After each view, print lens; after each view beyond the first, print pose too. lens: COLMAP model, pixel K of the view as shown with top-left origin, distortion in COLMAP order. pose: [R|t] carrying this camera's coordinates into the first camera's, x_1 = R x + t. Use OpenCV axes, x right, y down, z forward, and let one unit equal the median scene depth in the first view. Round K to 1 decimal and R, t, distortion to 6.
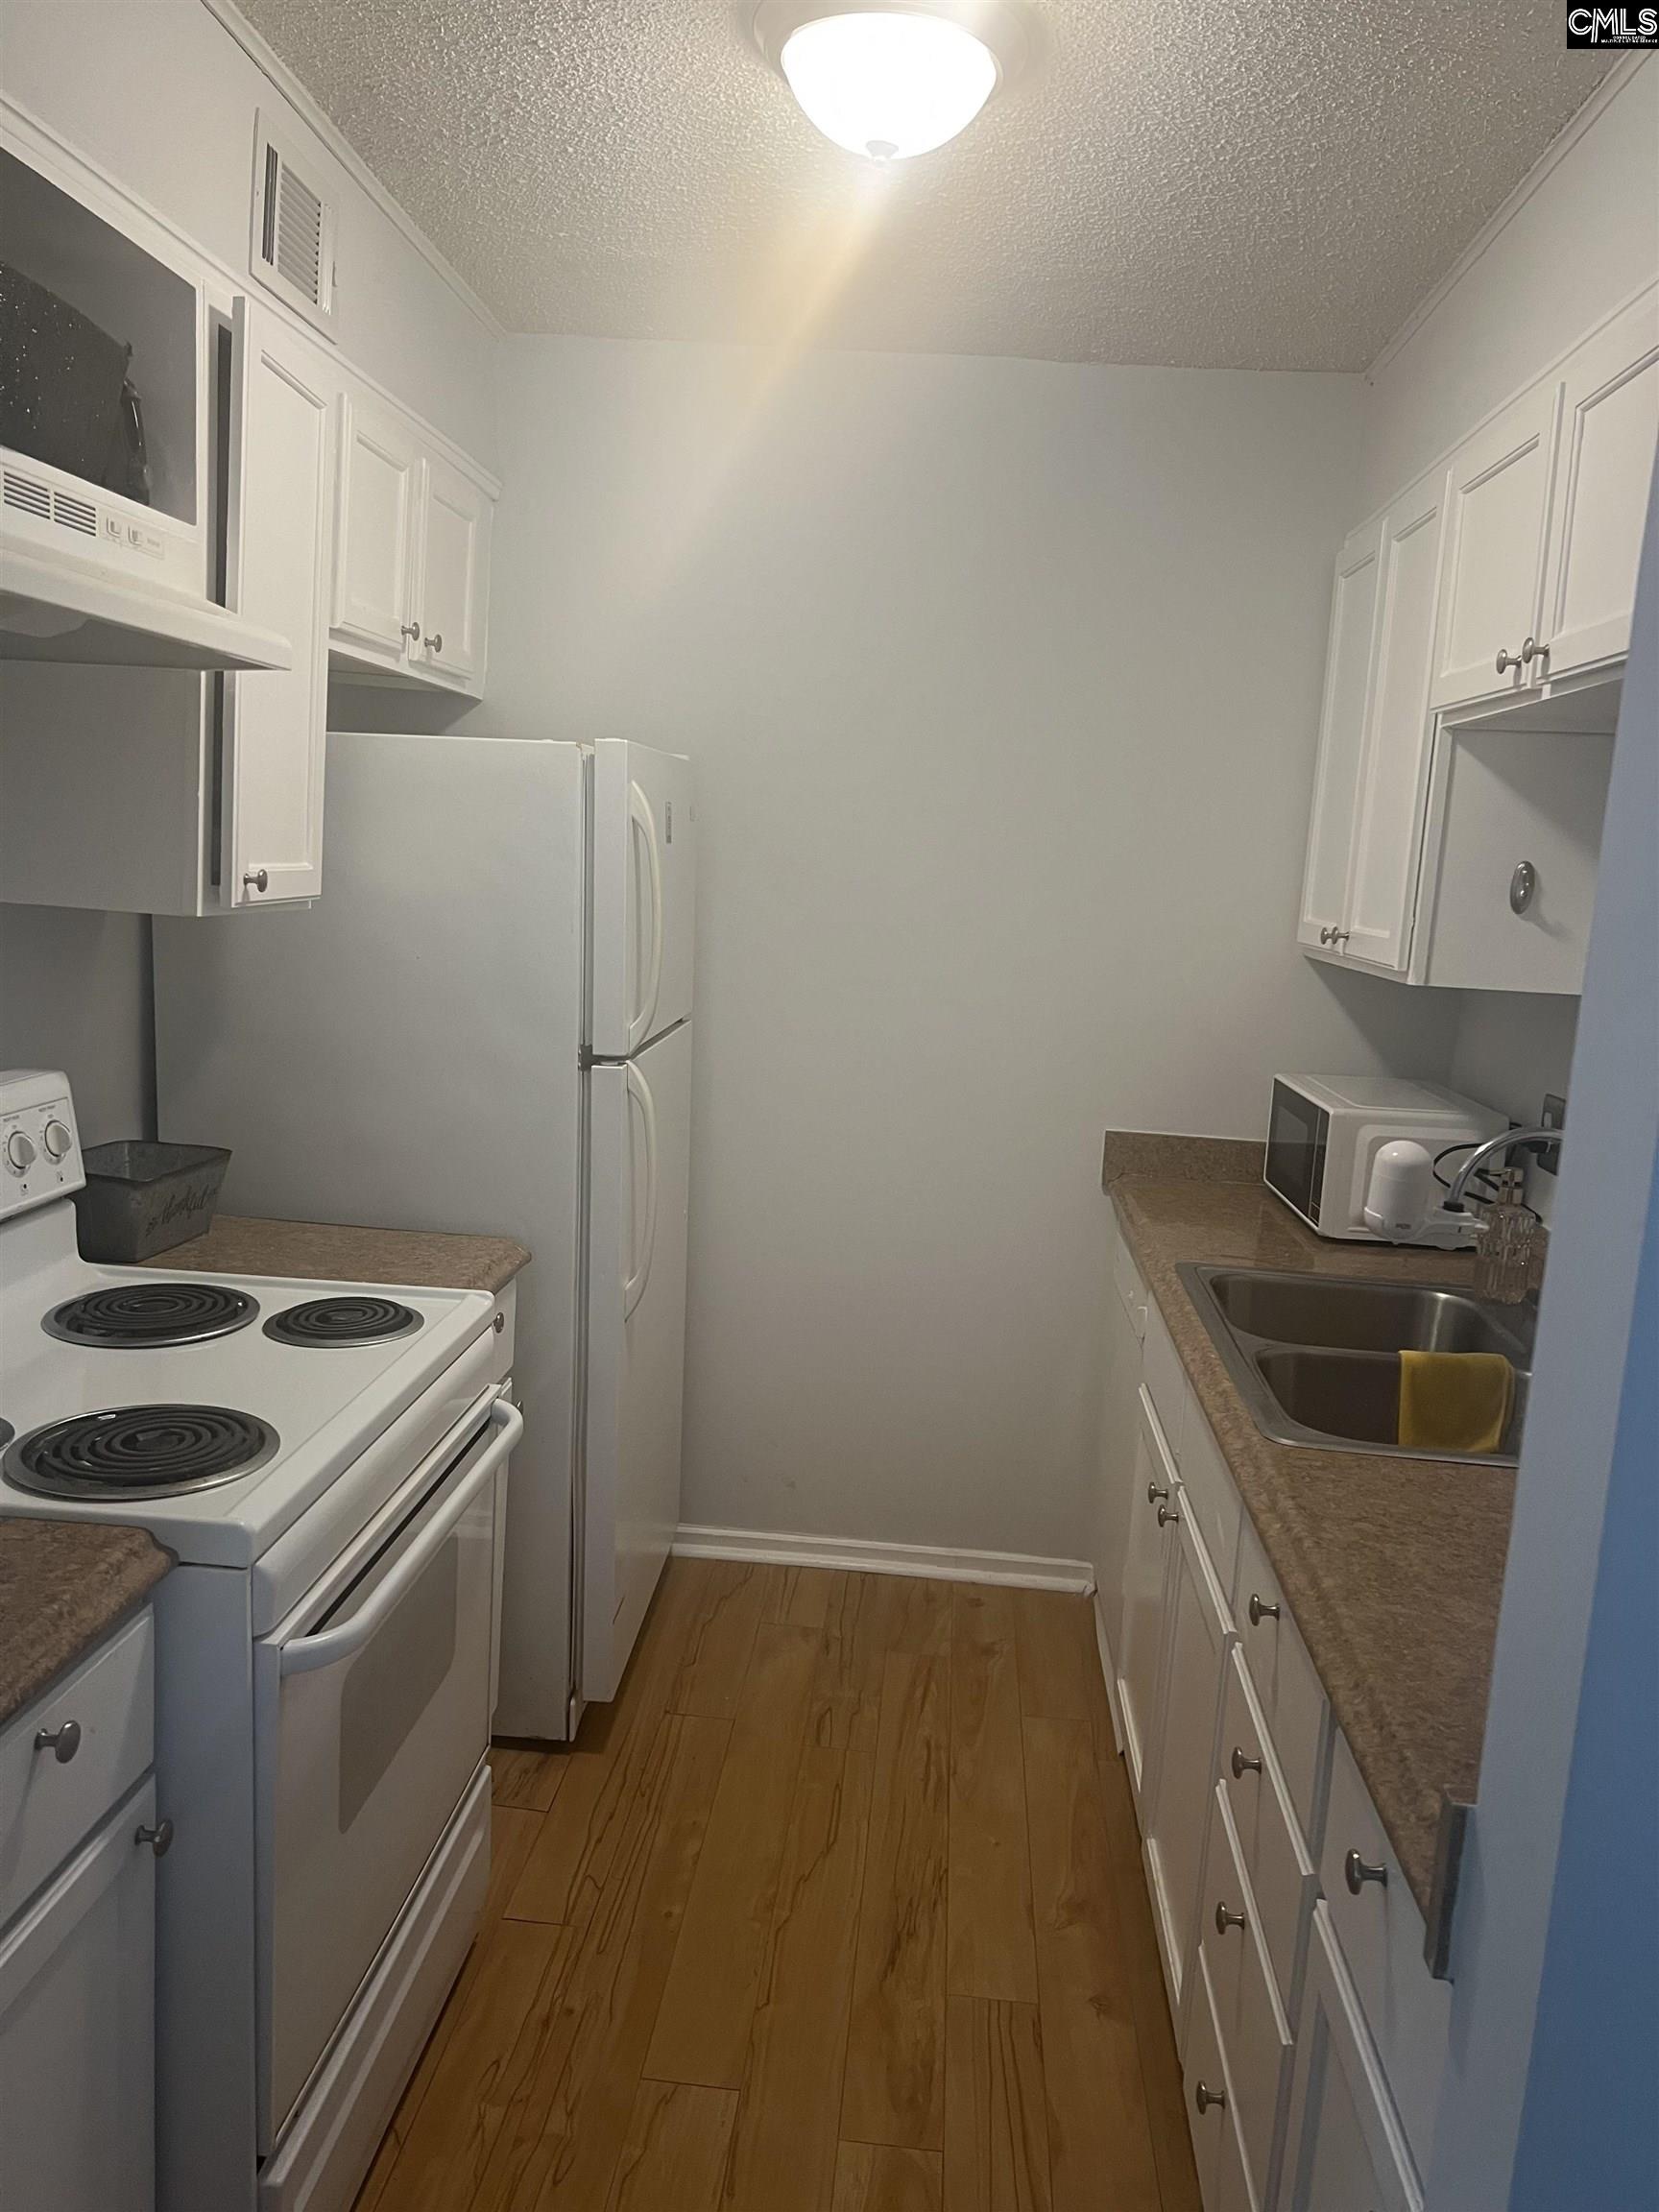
lens RADIAL K [[1679.7, 0, 829.5], [0, 1679.7, 1106.0], [0, 0, 1]] dist [0.086648, -0.168277]
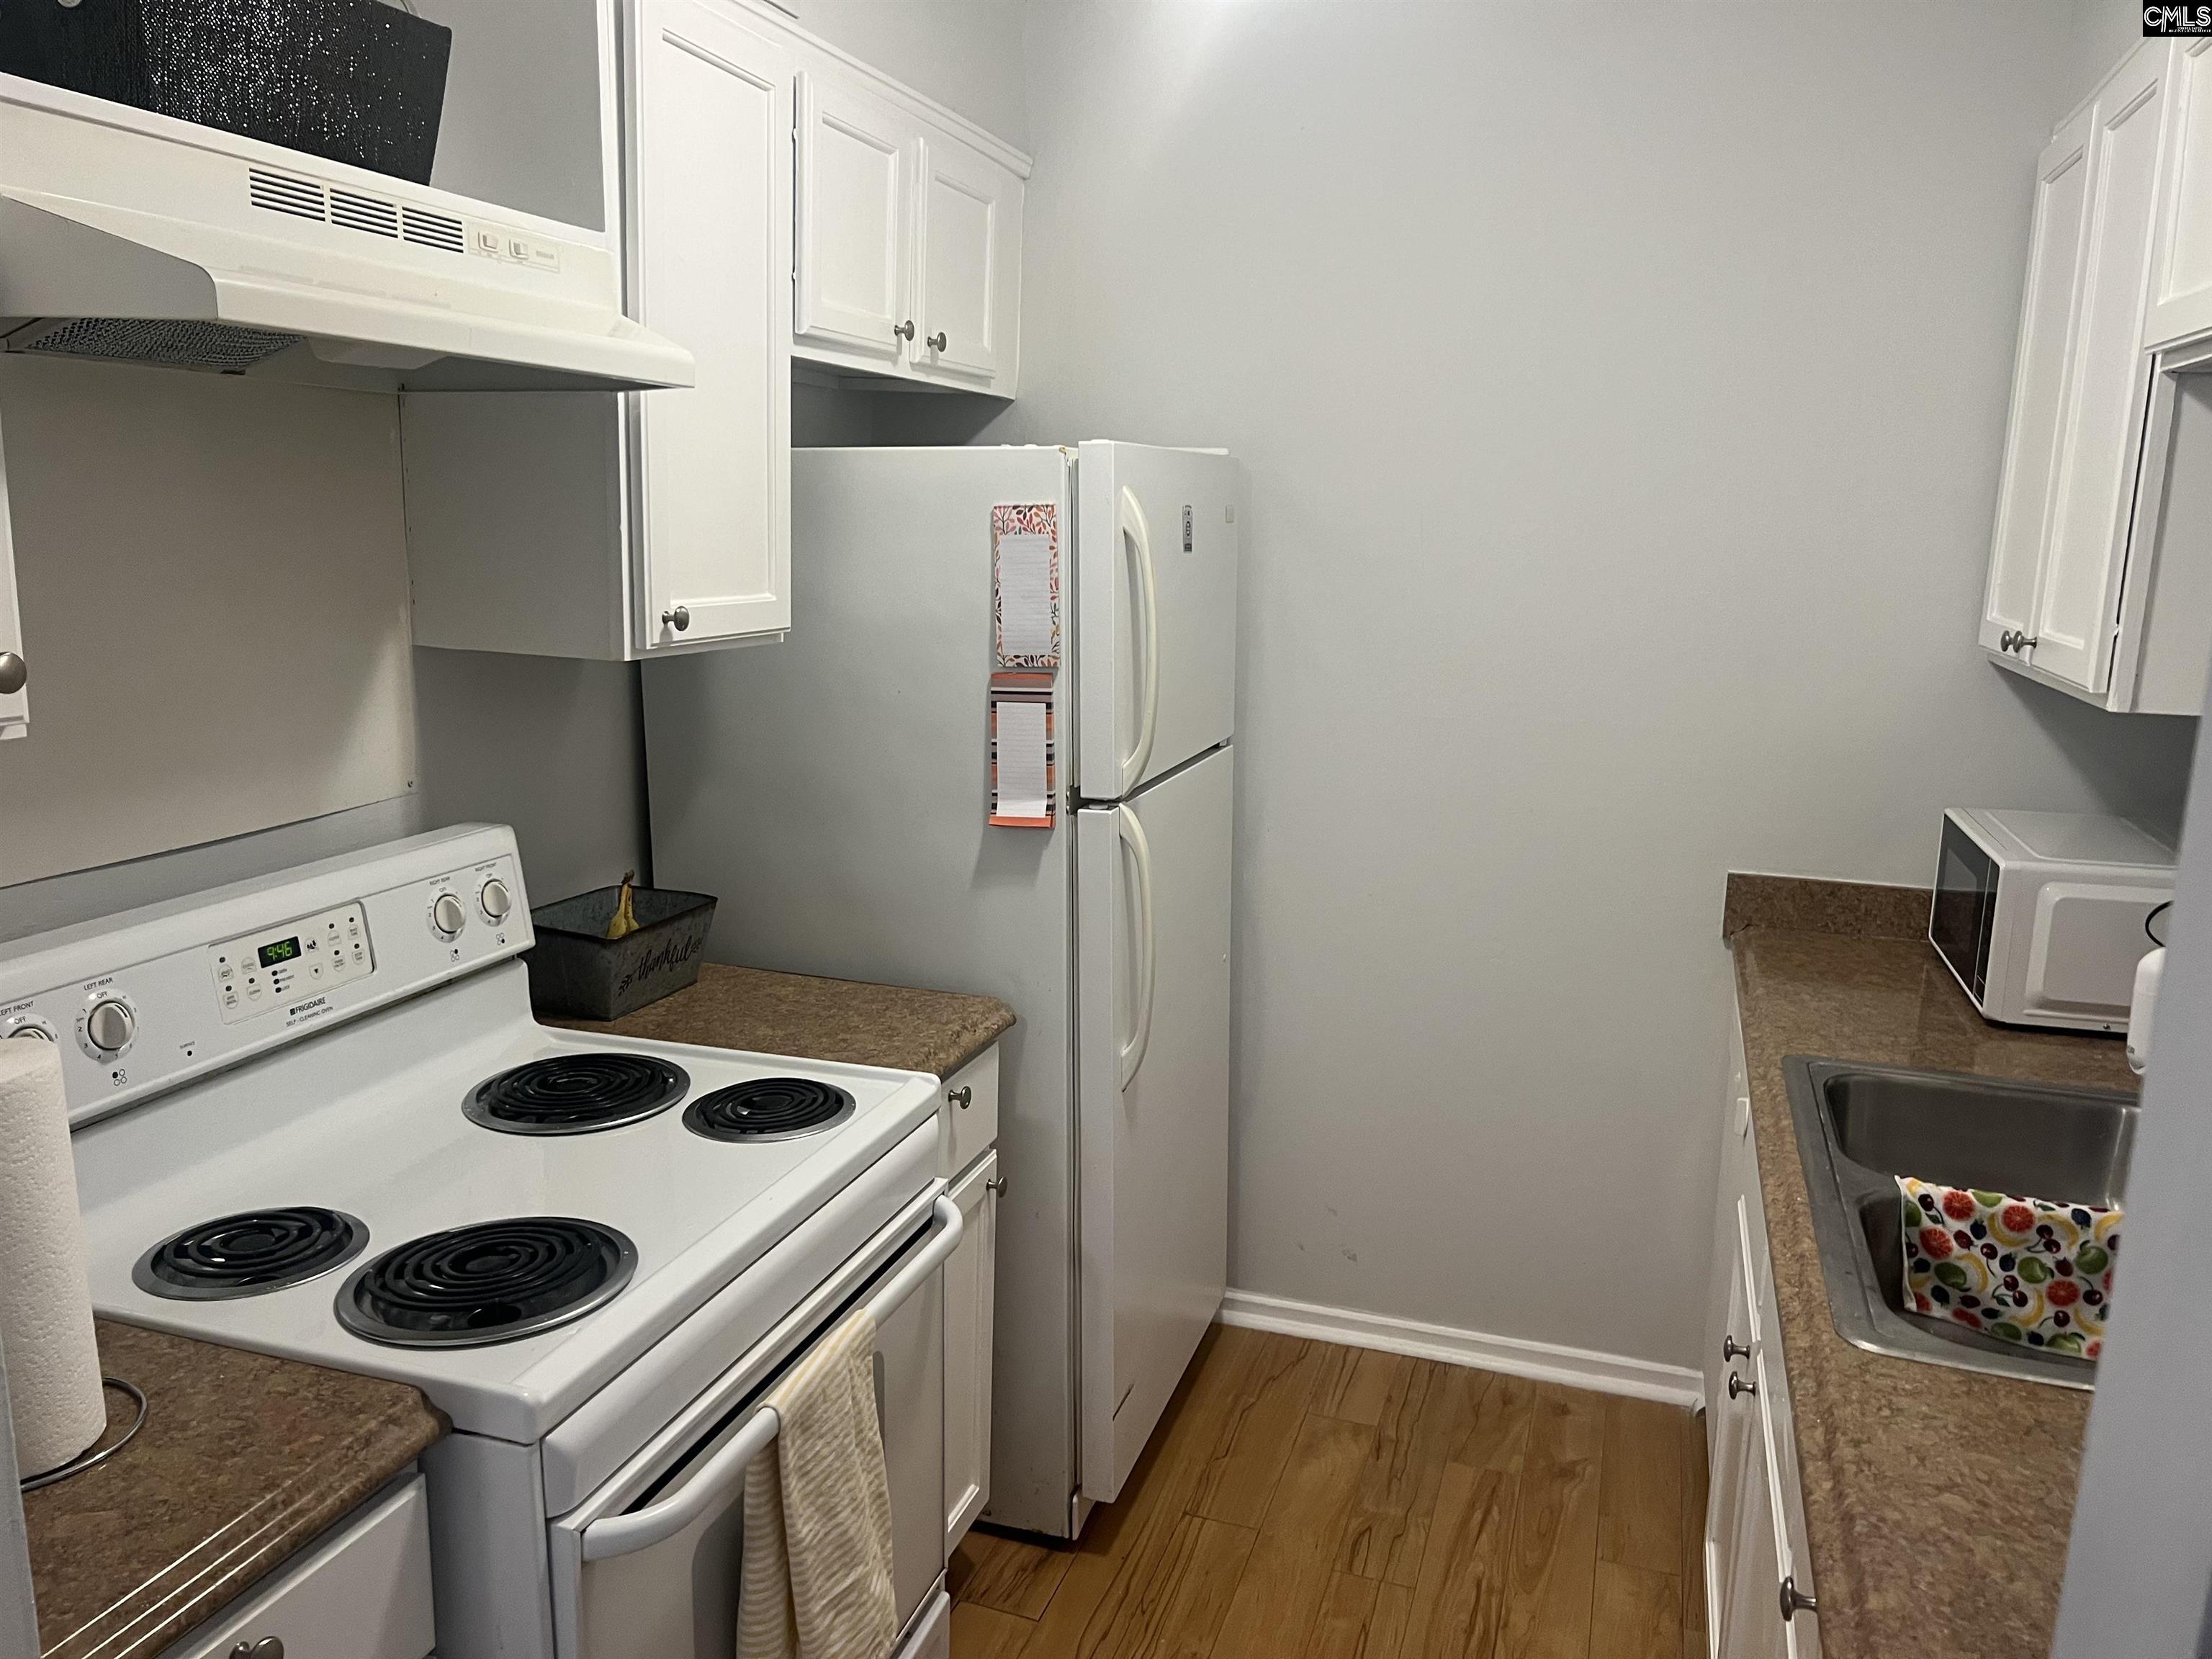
lens RADIAL K [[1676.1, 0, 1102.0], [0, 1676.1, 852.1], [0, 0, 1]] dist [0.018280, -0.012473]
pose [[0.968685, 0.011542, -0.248023, 0.086362], [-0.001521, 0.999176, 0.040558, -0.036398], [0.248287, -0.038911, 0.967905, 0.139350]]
